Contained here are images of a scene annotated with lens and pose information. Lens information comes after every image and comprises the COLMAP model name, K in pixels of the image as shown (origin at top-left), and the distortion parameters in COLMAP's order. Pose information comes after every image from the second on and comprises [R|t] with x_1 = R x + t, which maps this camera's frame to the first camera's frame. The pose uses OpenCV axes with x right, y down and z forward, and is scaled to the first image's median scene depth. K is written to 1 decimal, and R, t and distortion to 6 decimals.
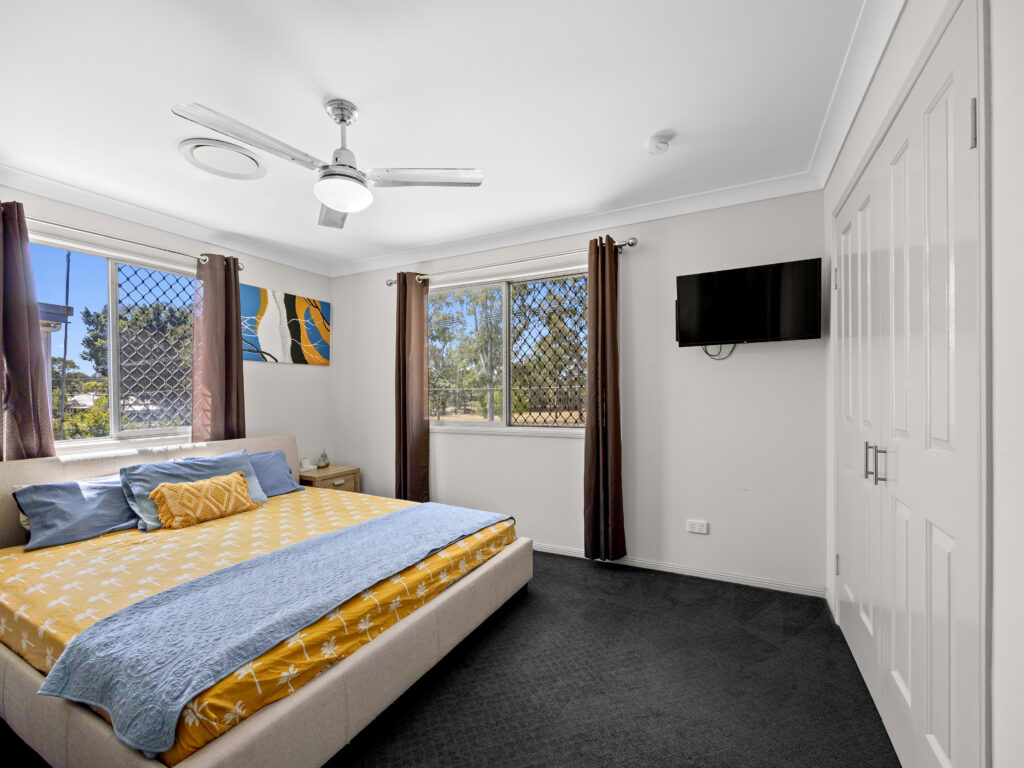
lens RADIAL K [[447.9, 0, 512.0], [0, 447.9, 384.0], [0, 0, 1]] dist [0.000064, 0.000245]
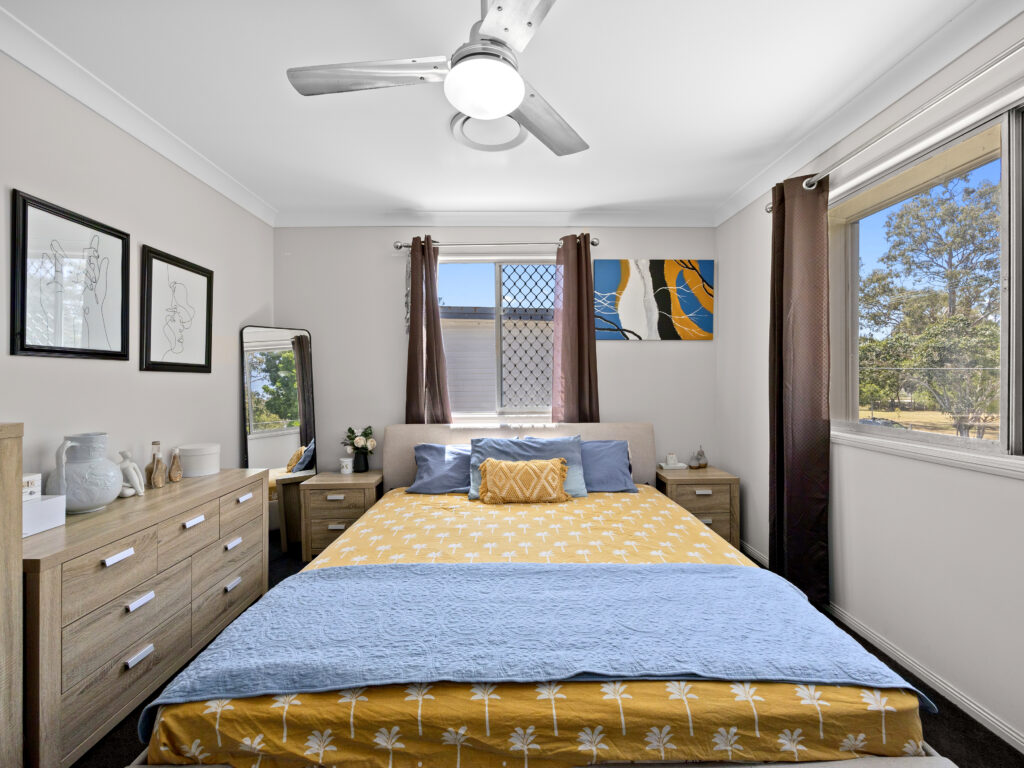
lens RADIAL K [[443.5, 0, 510.7], [0, 443.5, 372.2], [0, 0, 1]] dist [-0.001785, -0.000148]
pose [[0.464705, -0.004961, -0.885451, 0.182533], [0.018342, 0.999824, 0.004025, 0.009692], [0.885275, -0.018111, 0.464714, 0.511885]]
